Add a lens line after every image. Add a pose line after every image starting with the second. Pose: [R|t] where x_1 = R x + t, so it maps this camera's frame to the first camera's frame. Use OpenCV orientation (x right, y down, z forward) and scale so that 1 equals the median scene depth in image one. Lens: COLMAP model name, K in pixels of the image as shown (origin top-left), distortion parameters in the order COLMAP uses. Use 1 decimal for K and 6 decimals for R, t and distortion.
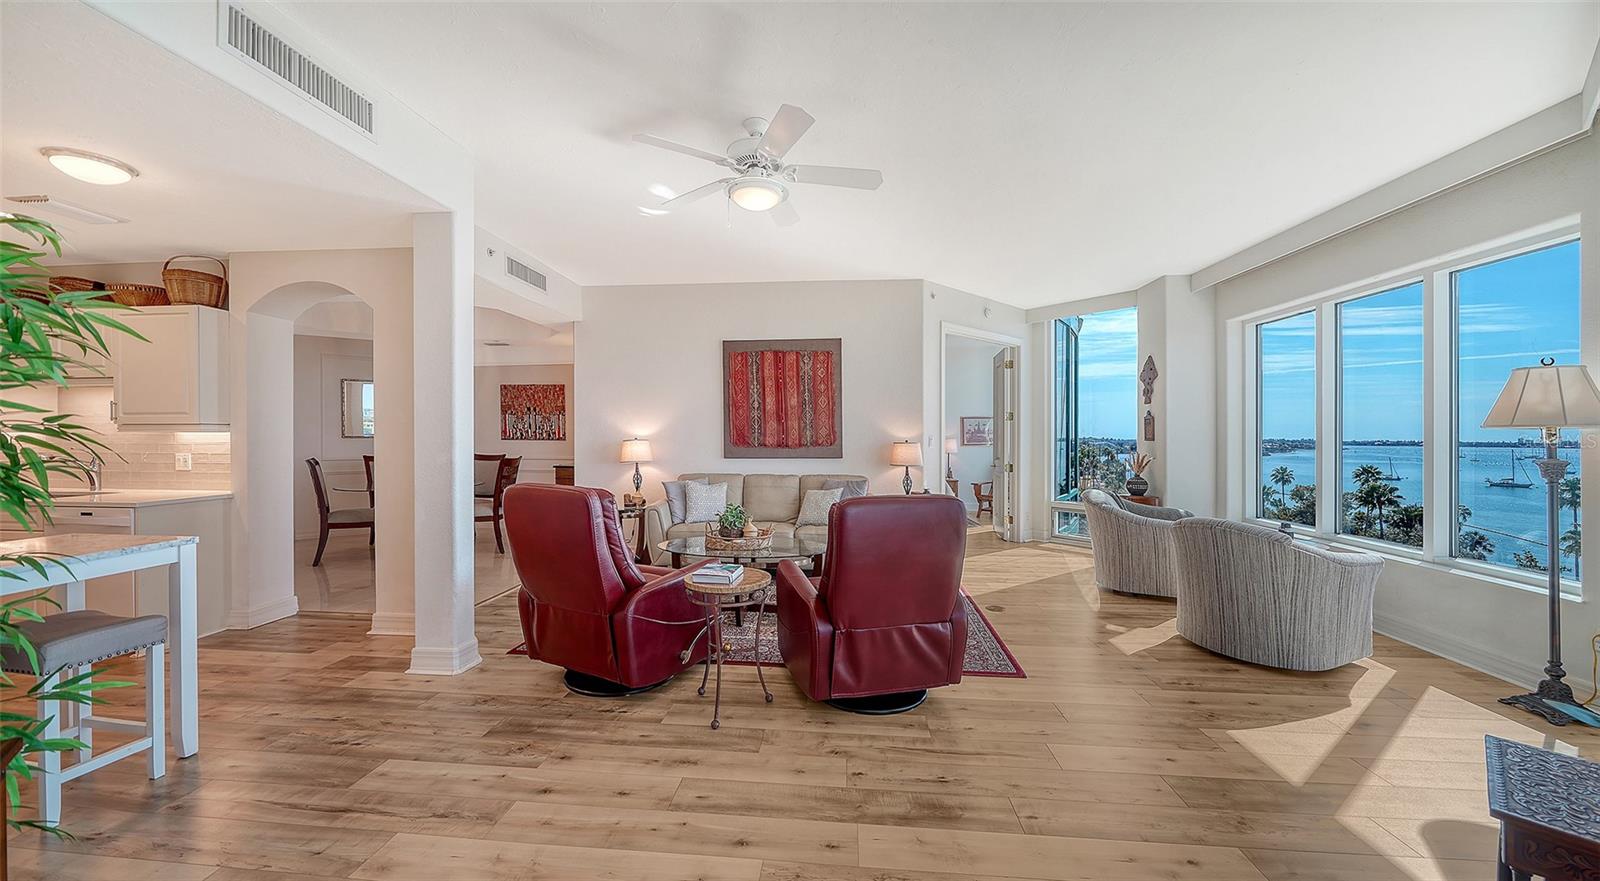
lens RADIAL K [[563.6, 0, 798.8], [0, 563.6, 429.4], [0, 0, 1]] dist [-0.001204, -0.000157]
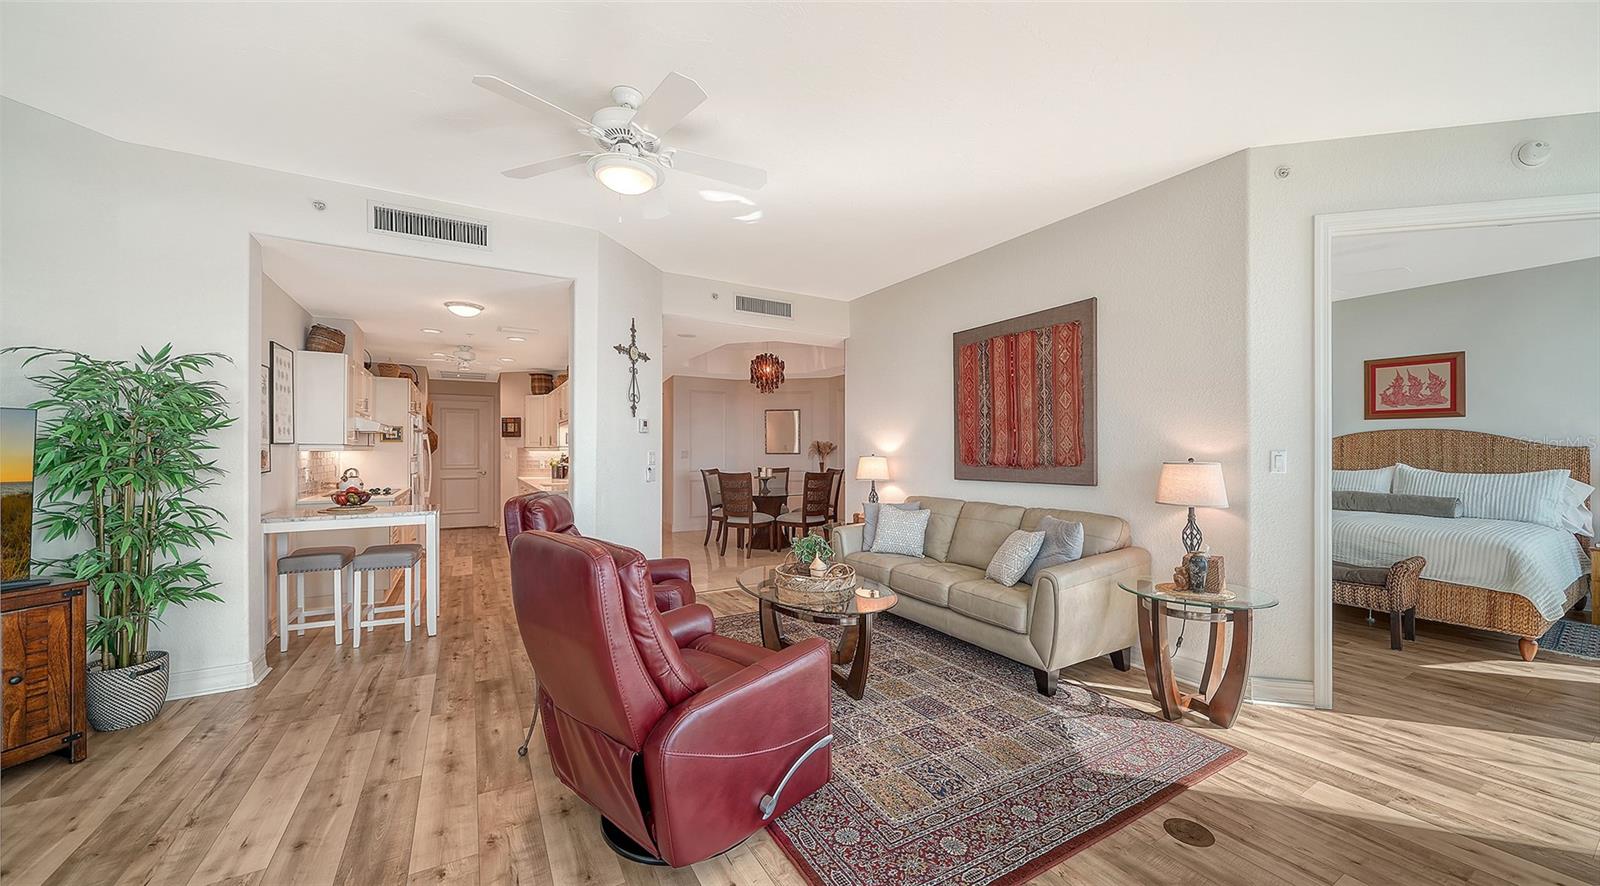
lens RADIAL K [[561.1, 0, 801.0], [0, 561.1, 449.4], [0, 0, 1]] dist [-0.004678, -0.000253]
pose [[0.582110, -0.007900, -0.813072, 0.395420], [0.012972, 0.999916, -0.000428, 0.005820], [0.813007, -0.010298, 0.582163, 0.361182]]
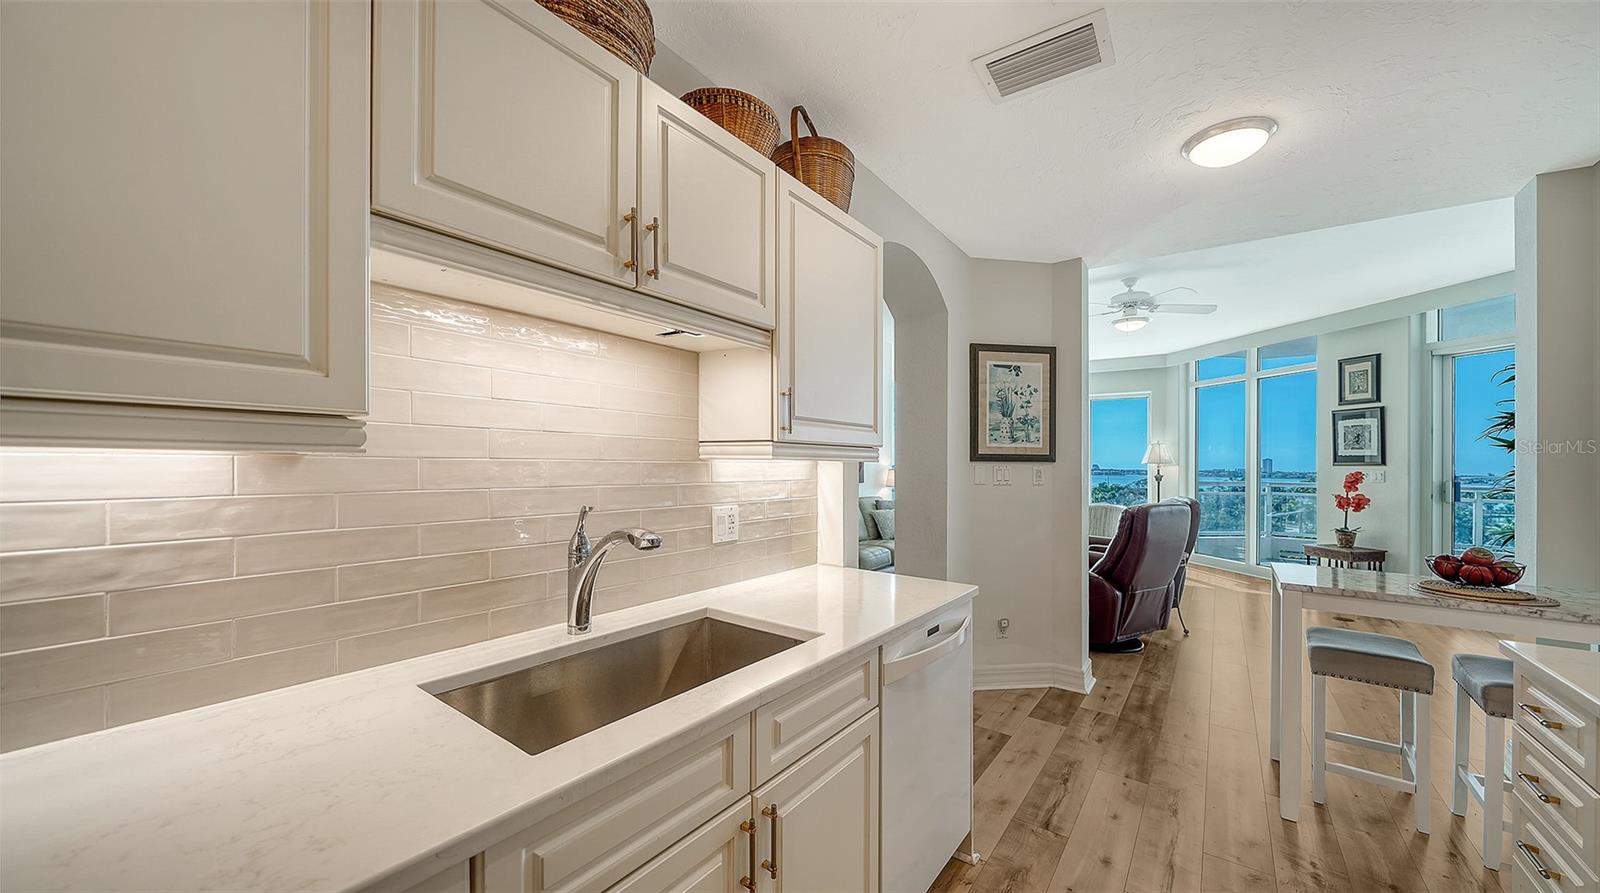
lens RADIAL K [[560.9, 0, 807.5], [0, 560.9, 455.0], [0, 0, 1]] dist [-0.000032, -0.000024]
pose [[0.518223, 0.013384, 0.855141, -0.995724], [-0.019153, 0.999808, -0.004041, -0.001784], [-0.855031, -0.014284, 0.518380, 0.481771]]
